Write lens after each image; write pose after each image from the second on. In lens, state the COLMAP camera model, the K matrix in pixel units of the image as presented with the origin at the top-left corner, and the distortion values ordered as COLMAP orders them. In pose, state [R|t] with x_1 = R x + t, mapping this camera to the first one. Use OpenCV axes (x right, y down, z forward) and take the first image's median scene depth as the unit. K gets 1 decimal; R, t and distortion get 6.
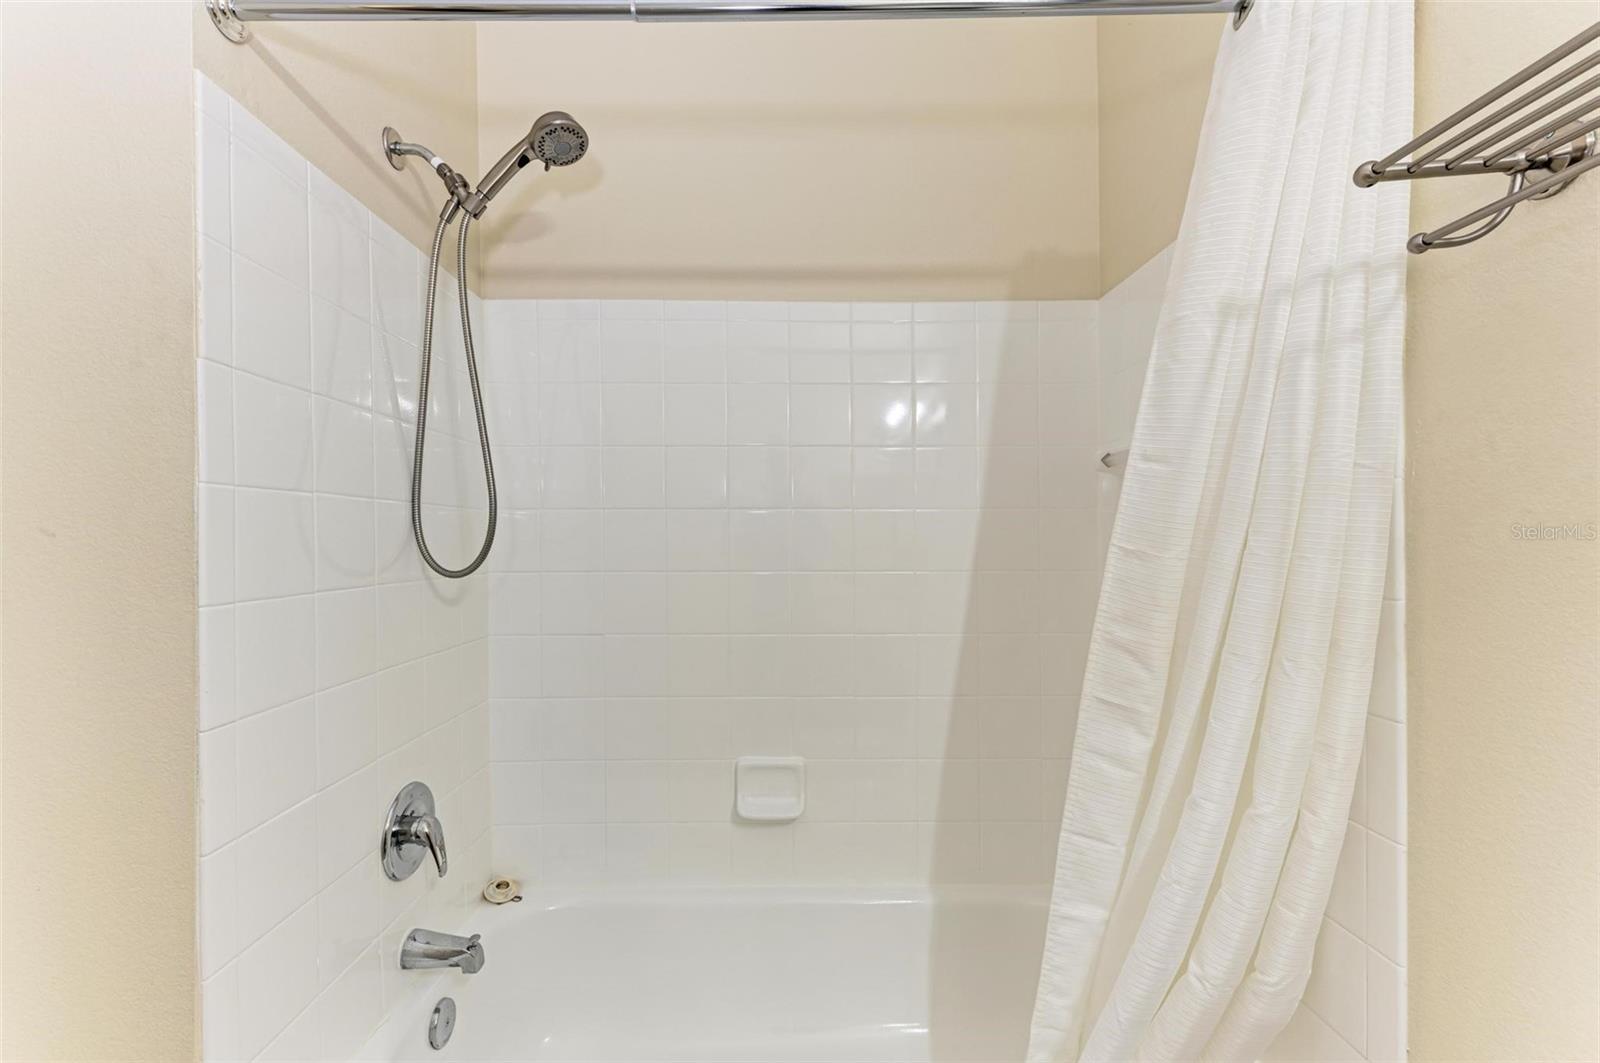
lens RADIAL K [[682.6, 0, 797.2], [0, 682.6, 530.6], [0, 0, 1]] dist [0.003560, 0.000193]
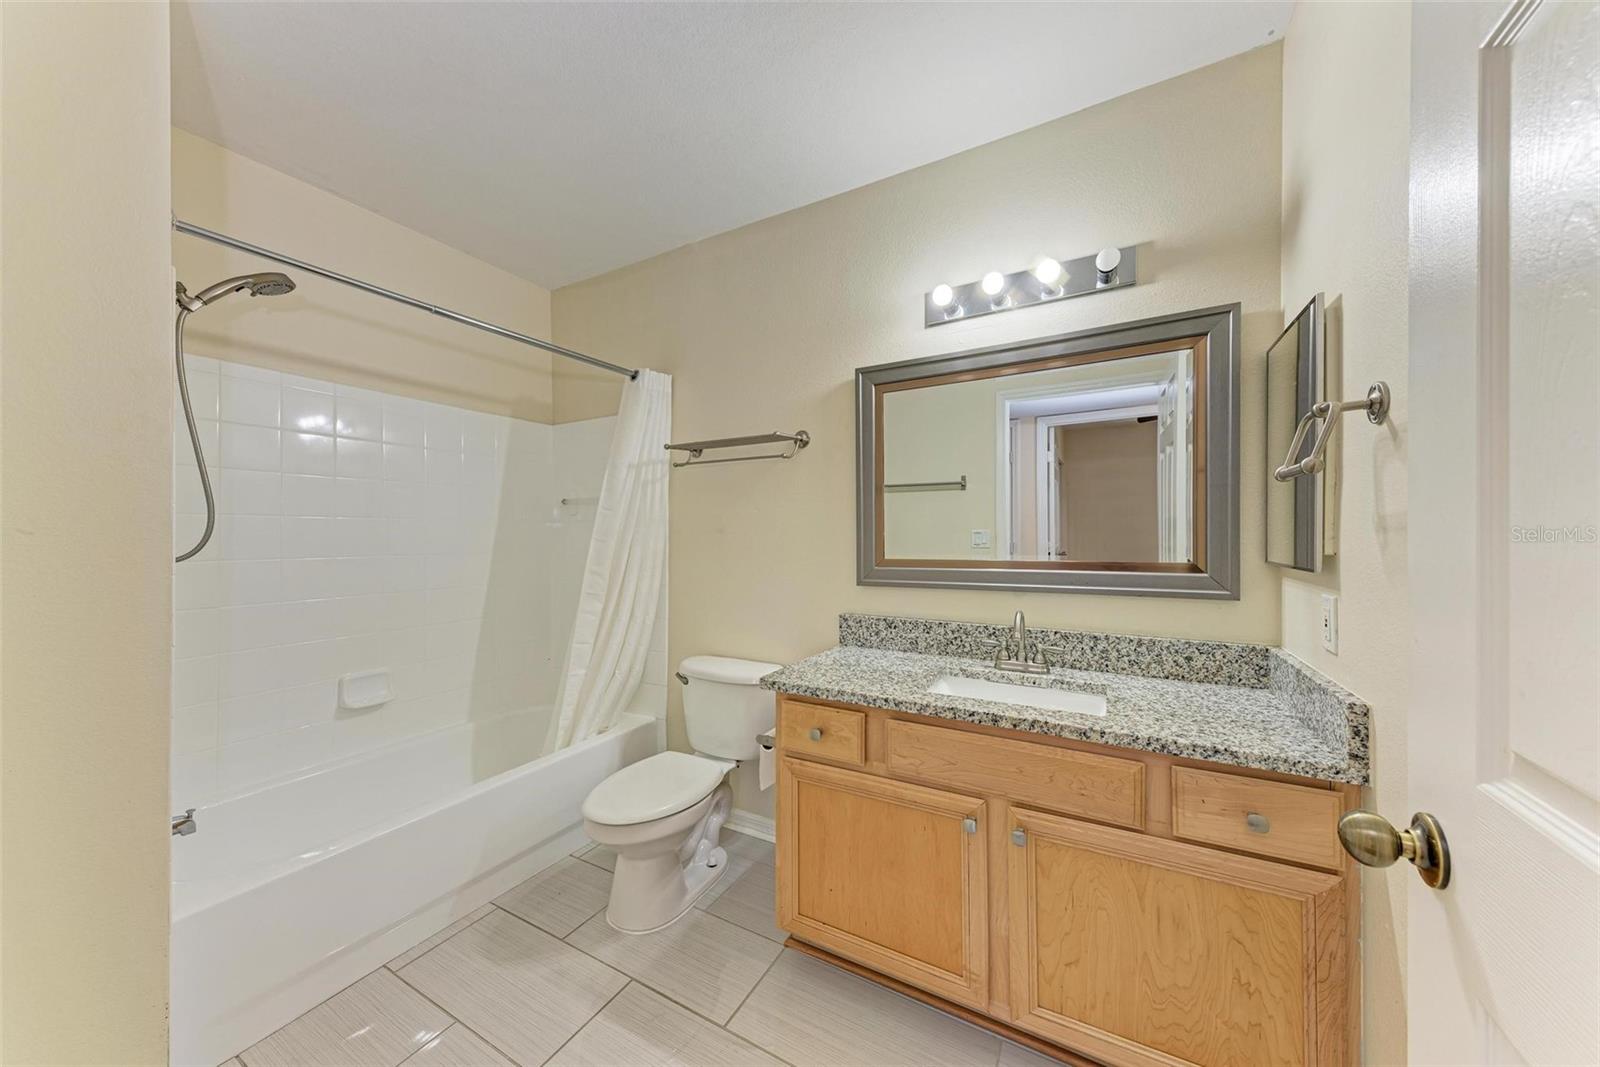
lens RADIAL K [[543.8, 0, 801.0], [0, 543.8, 534.4], [0, 0, 1]] dist [0.005799, -0.001017]
pose [[0.506211, 0.002749, 0.862405, -1.113408], [-0.007885, 0.999968, 0.001441, -0.004381], [-0.862373, -0.007530, 0.506217, -0.956281]]
